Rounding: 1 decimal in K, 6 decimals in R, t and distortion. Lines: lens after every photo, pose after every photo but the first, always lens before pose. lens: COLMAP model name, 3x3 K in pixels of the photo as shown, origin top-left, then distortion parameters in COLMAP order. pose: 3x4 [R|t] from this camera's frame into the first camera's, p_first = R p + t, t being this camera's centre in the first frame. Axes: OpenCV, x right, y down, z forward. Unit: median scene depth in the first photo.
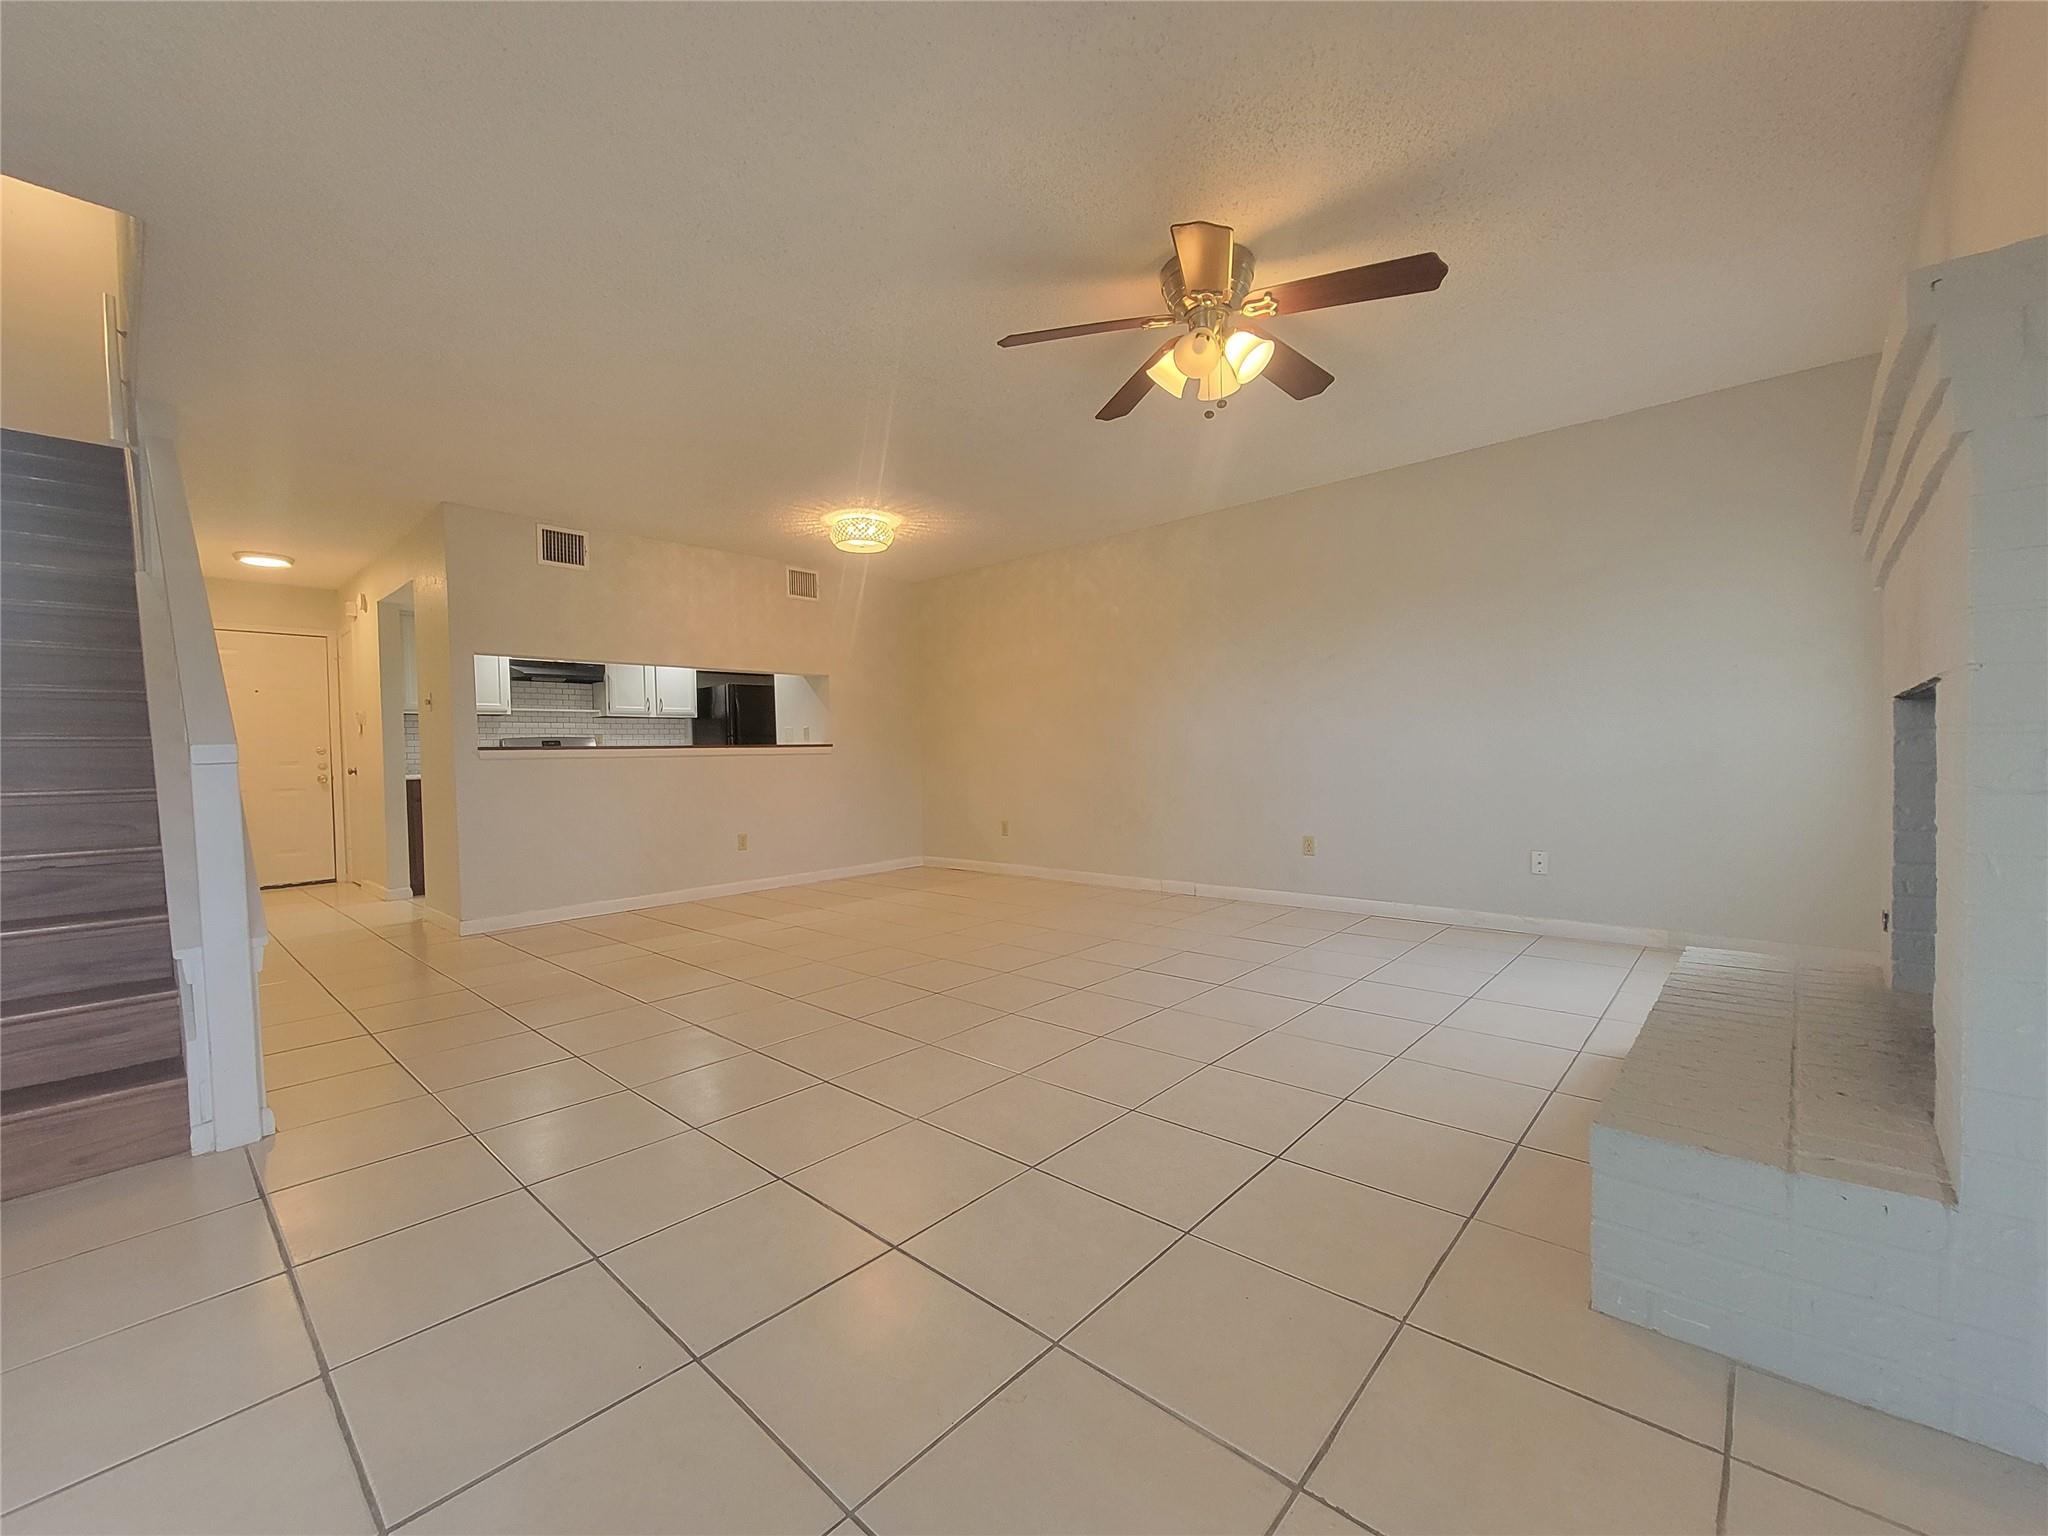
lens RADIAL K [[838.3, 0, 1010.8], [0, 838.3, 774.0], [0, 0, 1]] dist [0.000594, 0.000055]
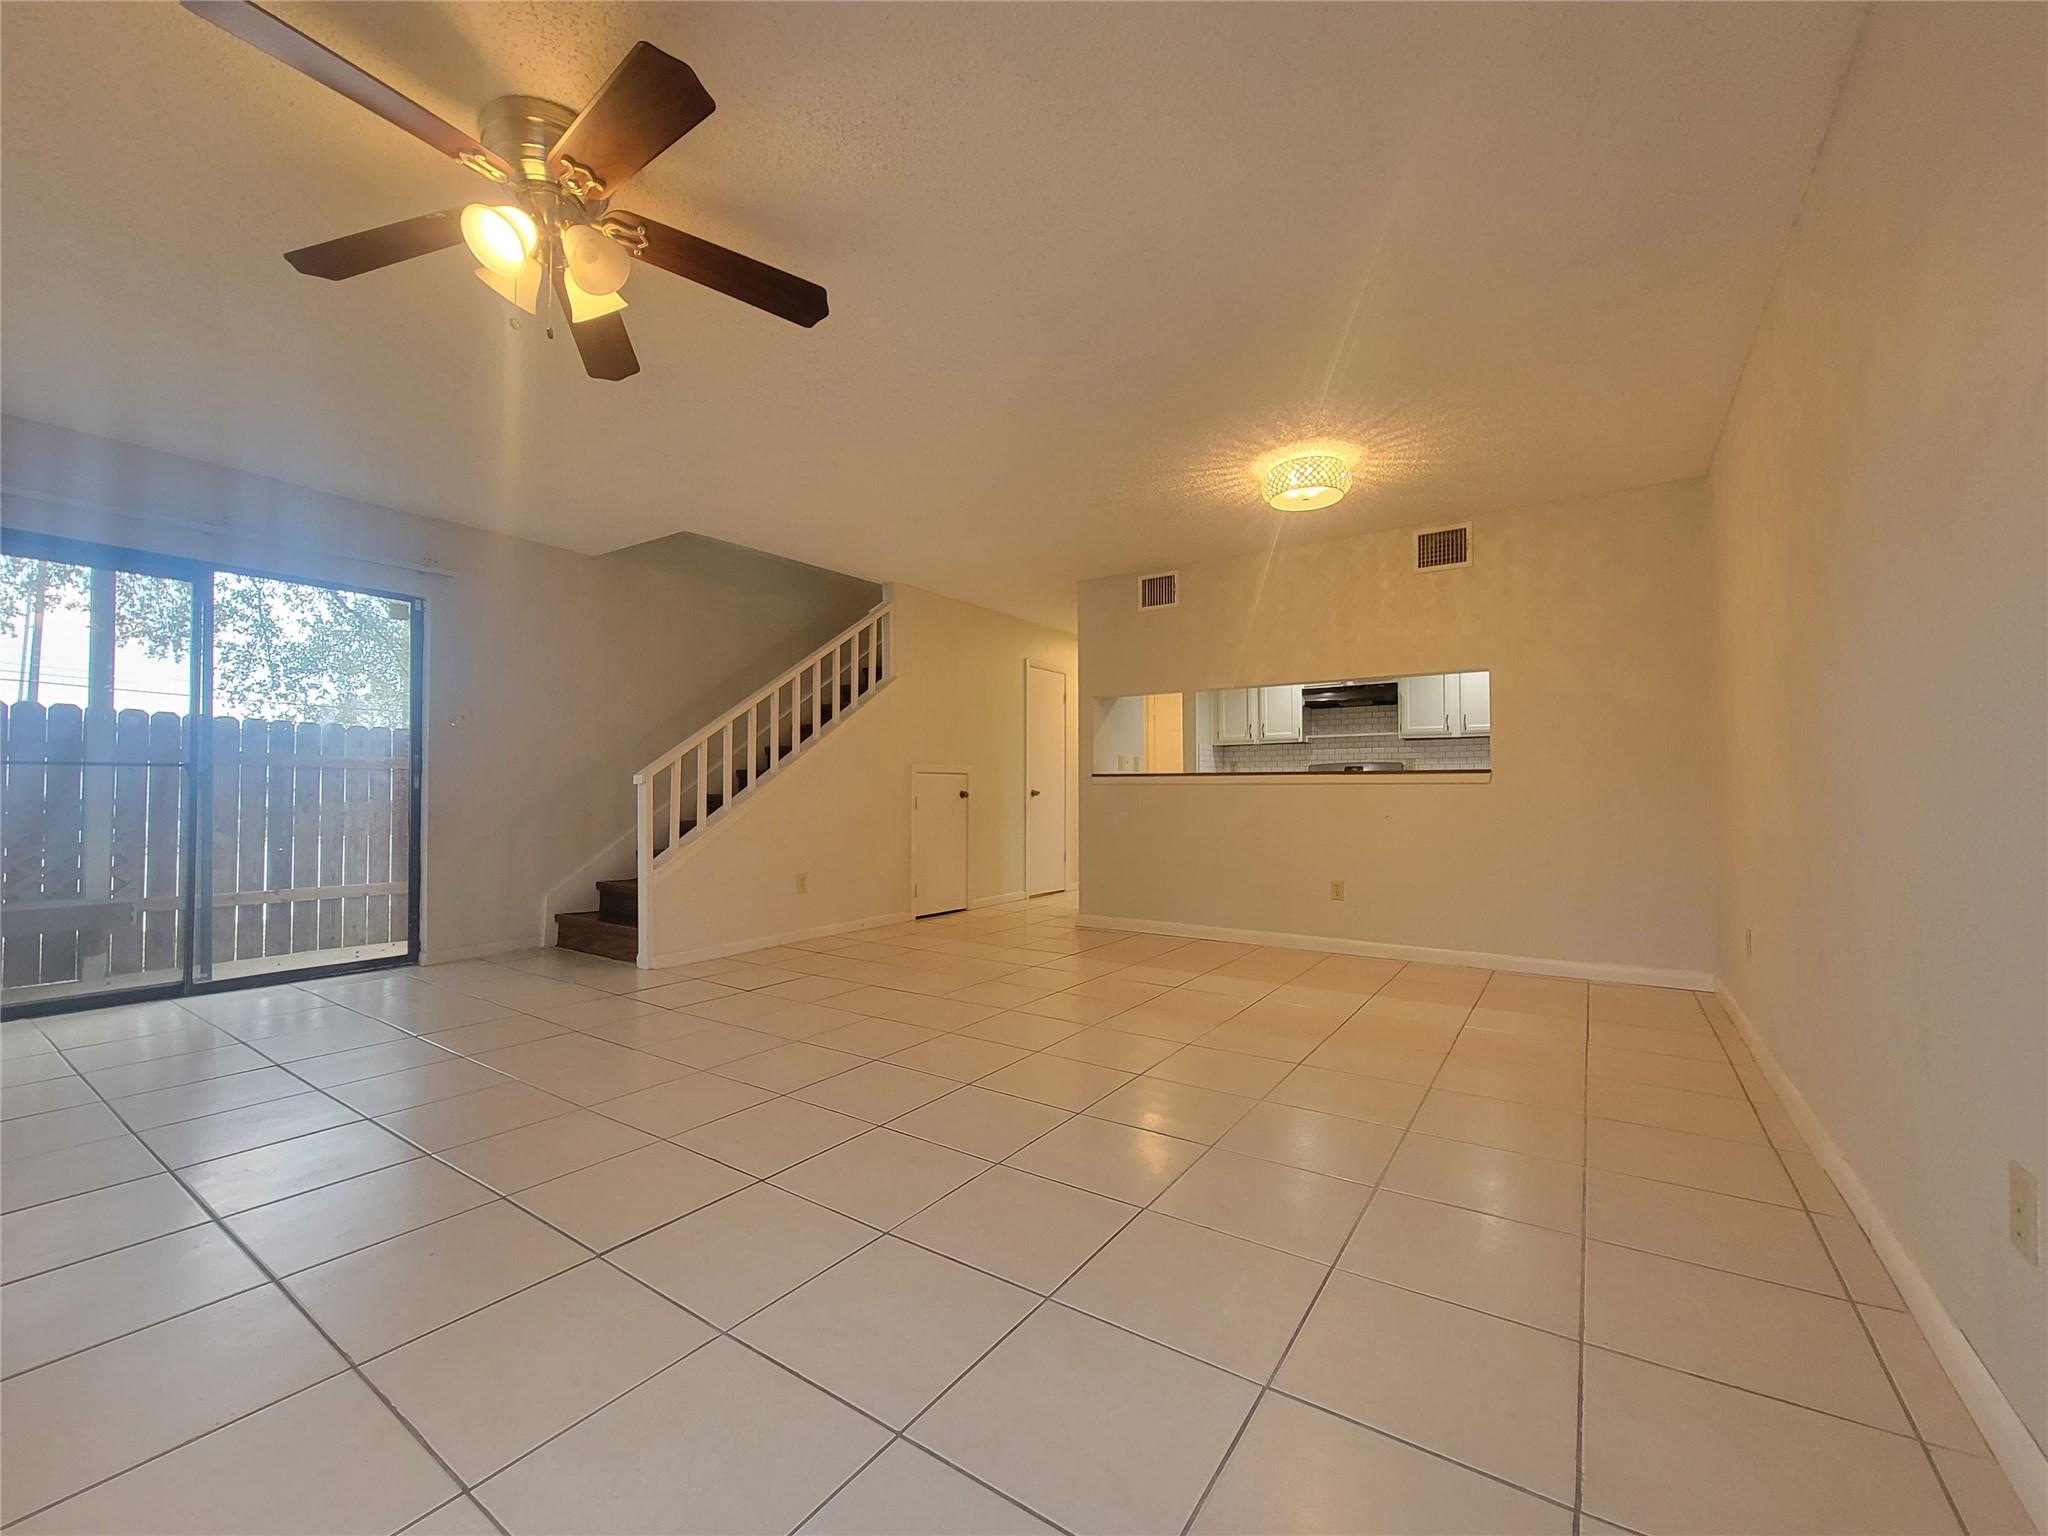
lens RADIAL K [[838.3, 0, 1010.8], [0, 838.3, 774.0], [0, 0, 1]] dist [0.000594, 0.000055]
pose [[0.146627, 0.007935, -0.989160, 0.383166], [-0.029094, 0.999570, 0.003706, -0.023924], [0.988764, 0.028235, 0.146794, 0.490523]]
